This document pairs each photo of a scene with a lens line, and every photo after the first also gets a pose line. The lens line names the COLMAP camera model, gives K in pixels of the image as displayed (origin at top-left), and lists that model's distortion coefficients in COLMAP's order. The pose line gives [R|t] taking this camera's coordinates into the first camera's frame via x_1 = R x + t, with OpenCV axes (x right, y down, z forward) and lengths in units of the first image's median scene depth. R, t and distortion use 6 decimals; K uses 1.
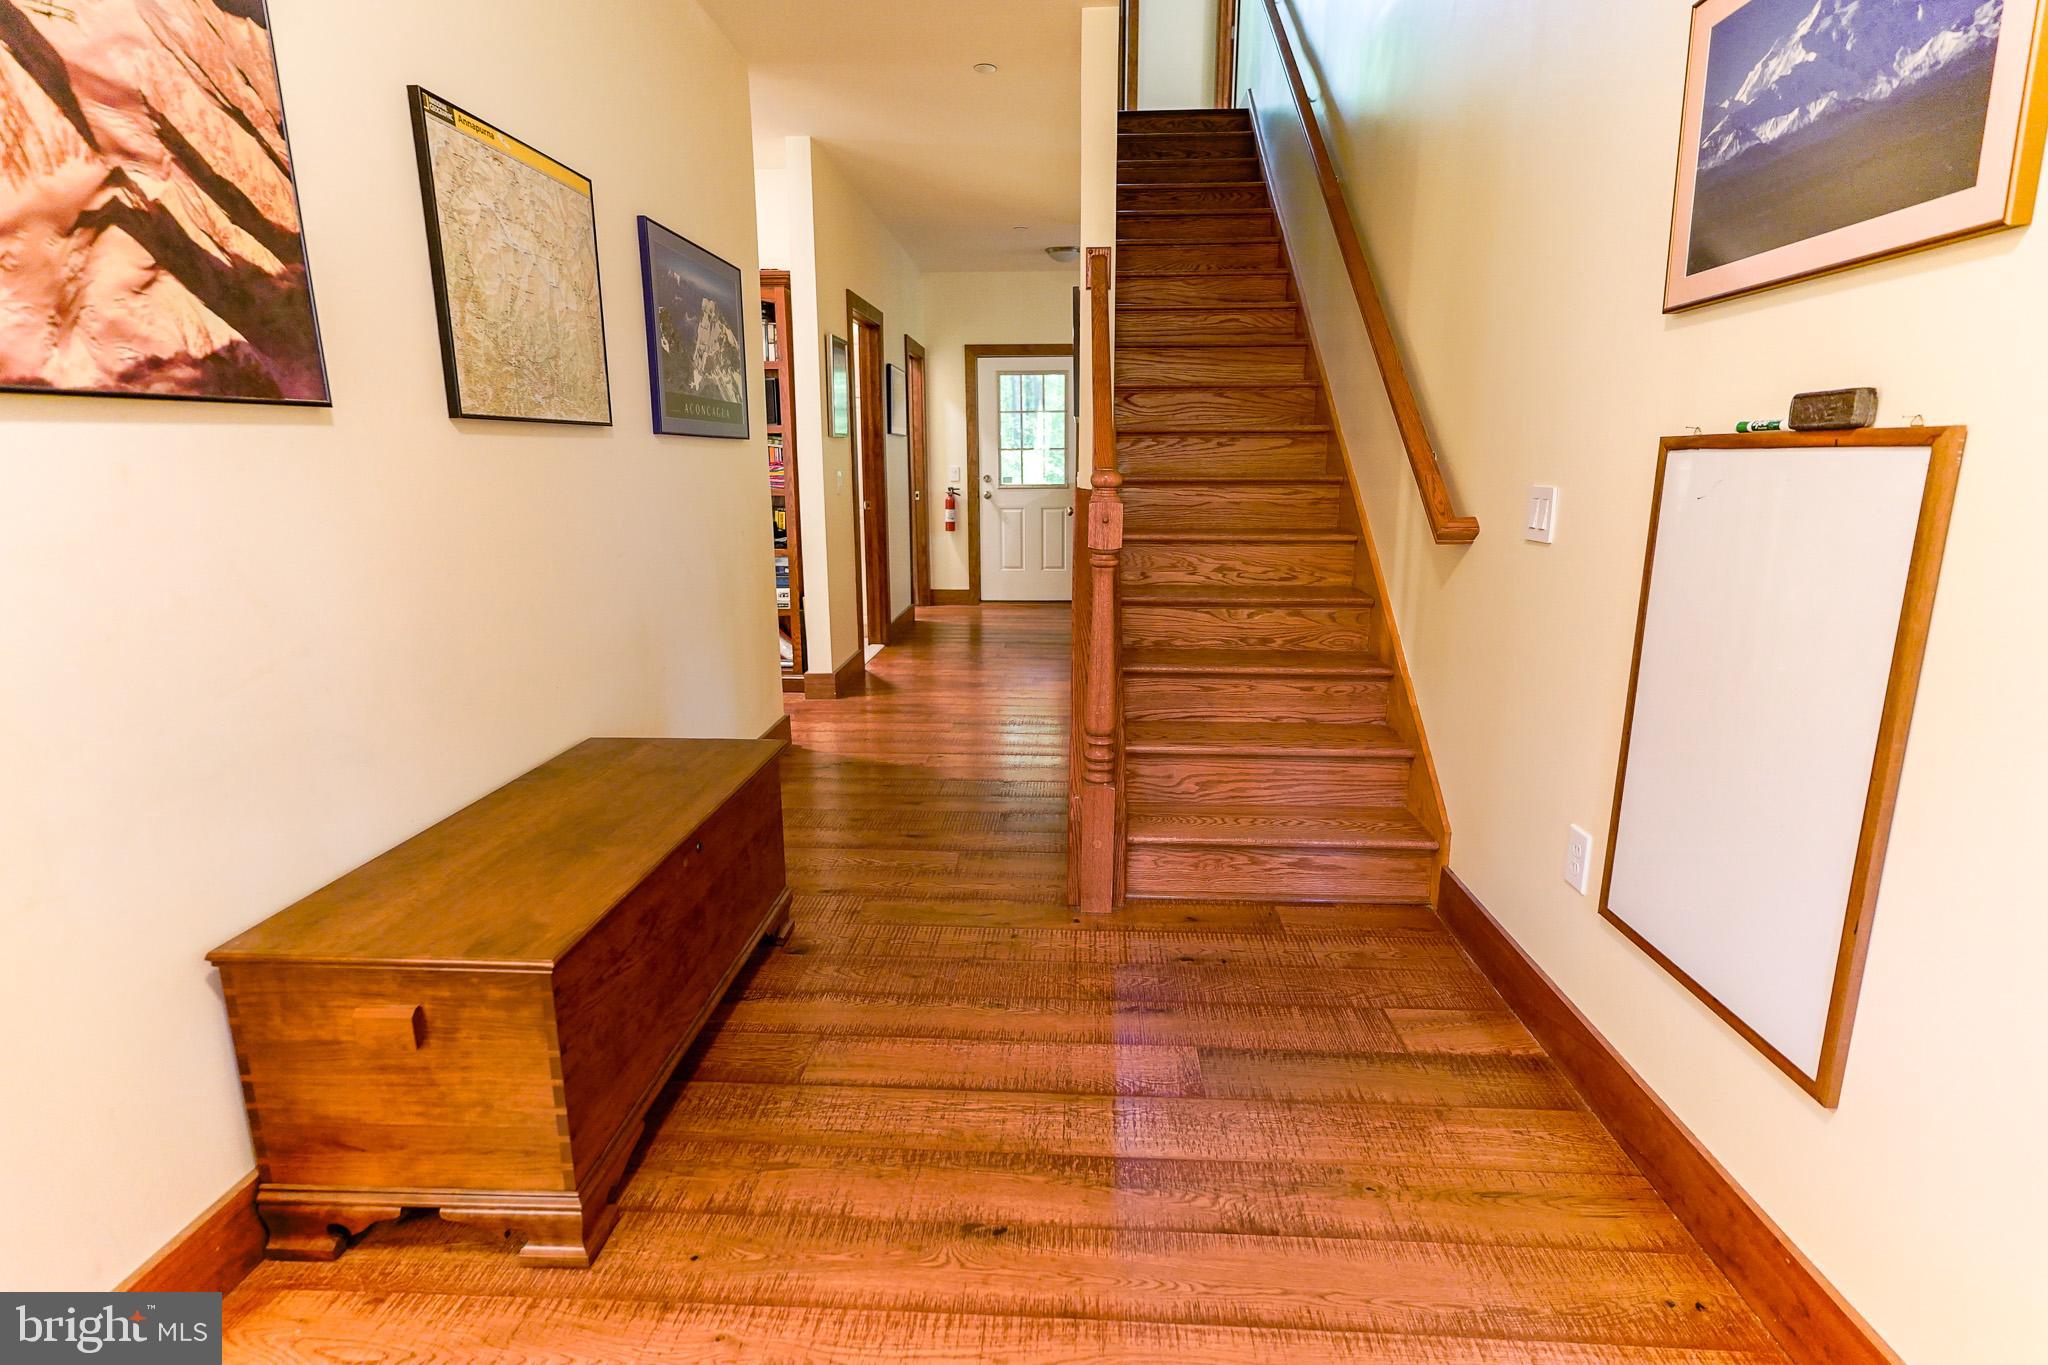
lens RADIAL K [[985.4, 0, 1025.3], [0, 985.4, 674.9], [0, 0, 1]] dist [0.003448, -0.001005]
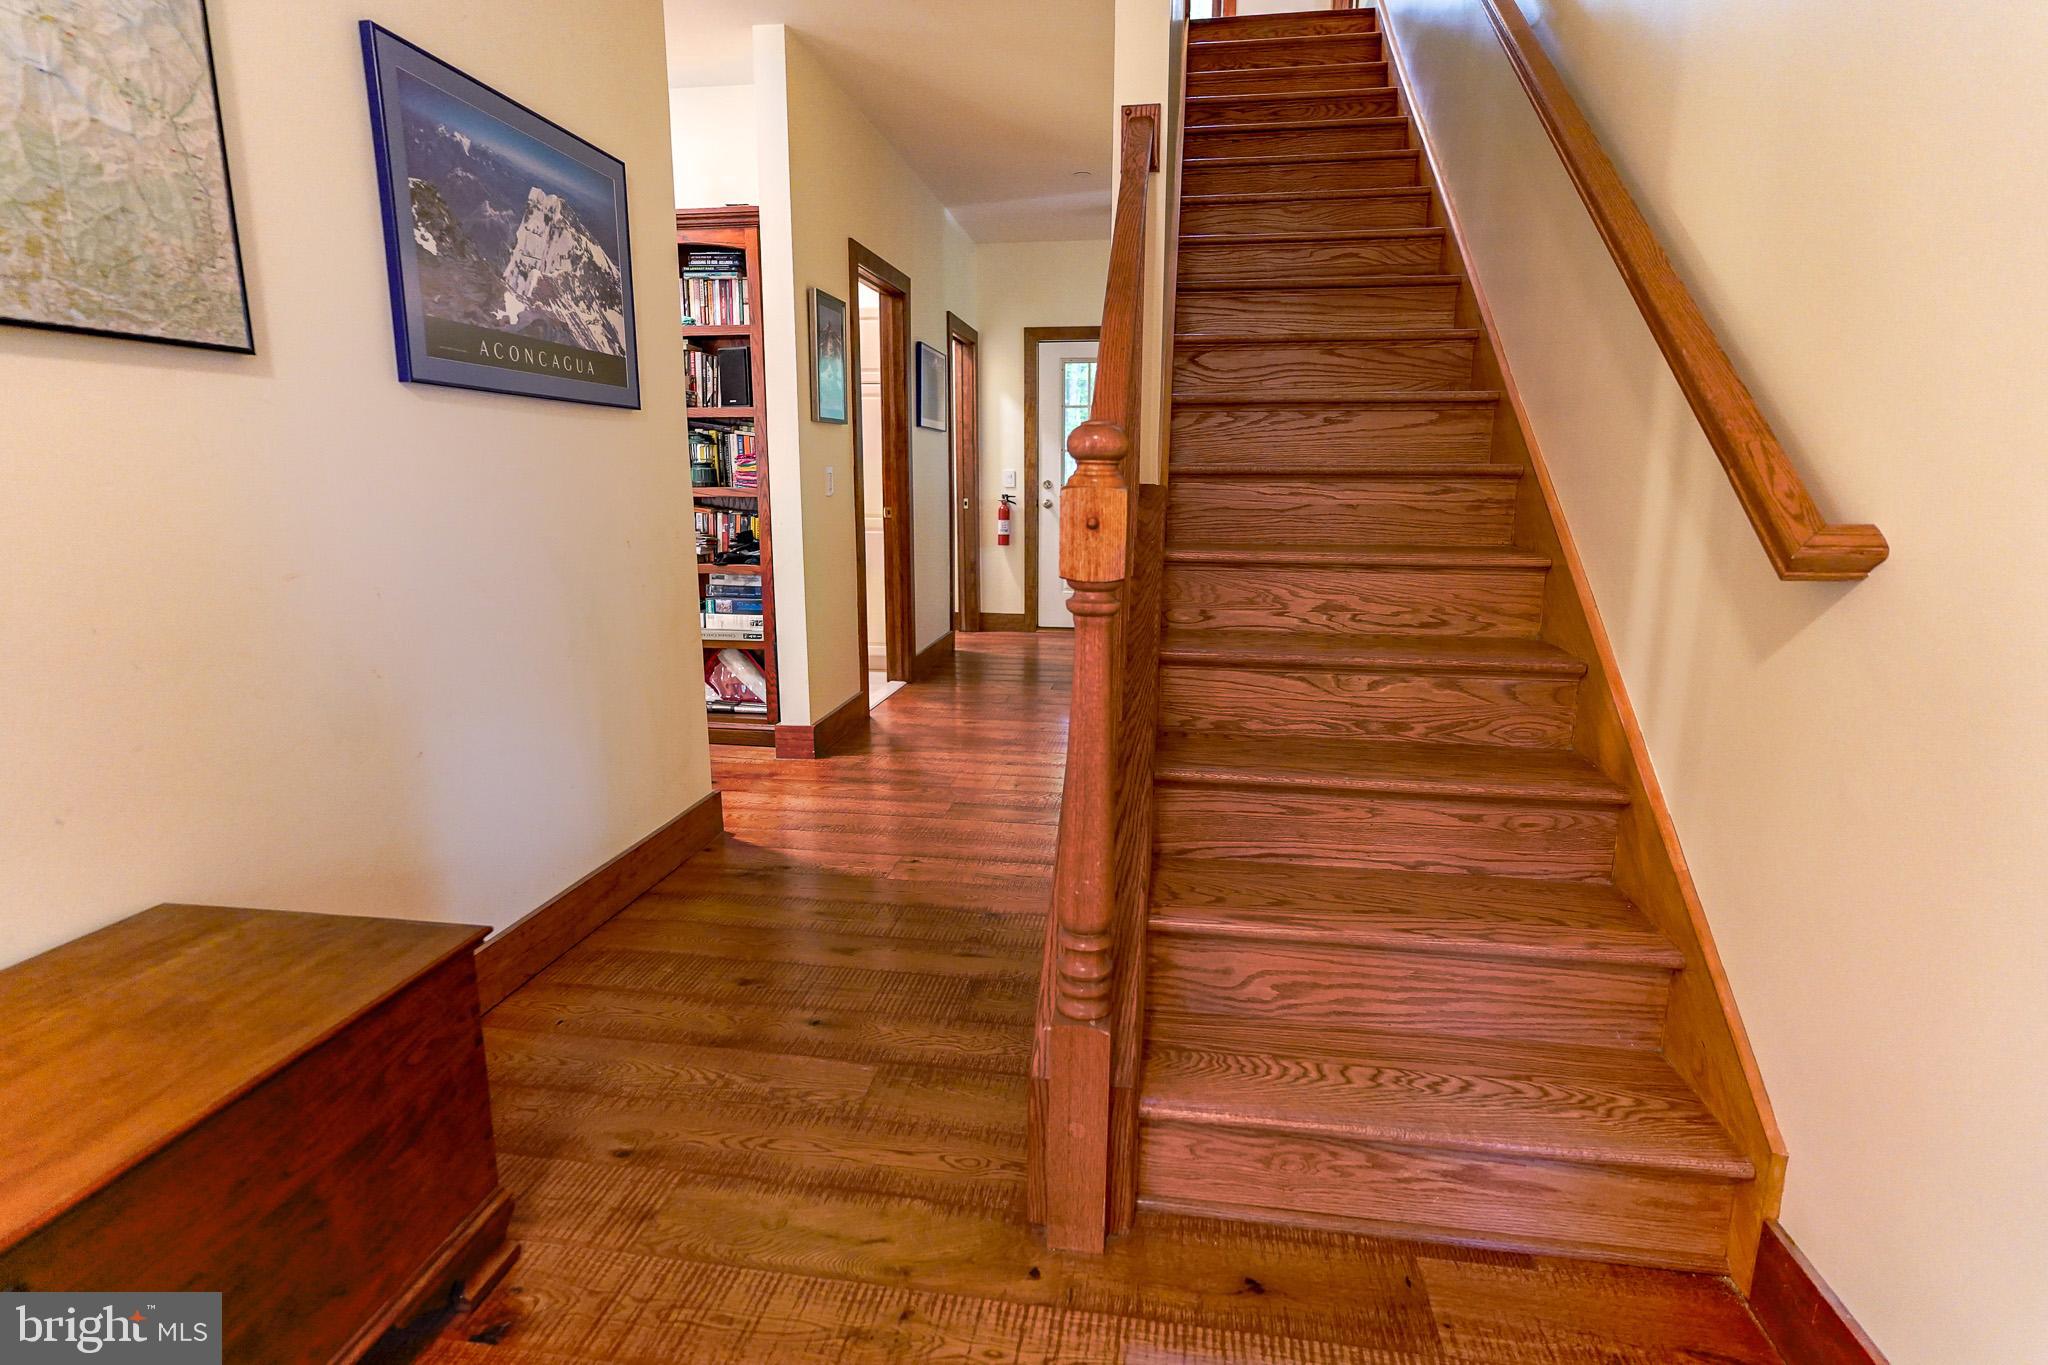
lens RADIAL K [[985.4, 0, 1030.6], [0, 985.4, 672.0], [0, 0, 1]] dist [0.003448, -0.001005]
pose [[0.995271, 0.024111, -0.094097, 0.072463], [-0.025833, 0.999520, -0.017120, -0.052280], [0.093639, 0.019470, 0.995416, 0.362659]]
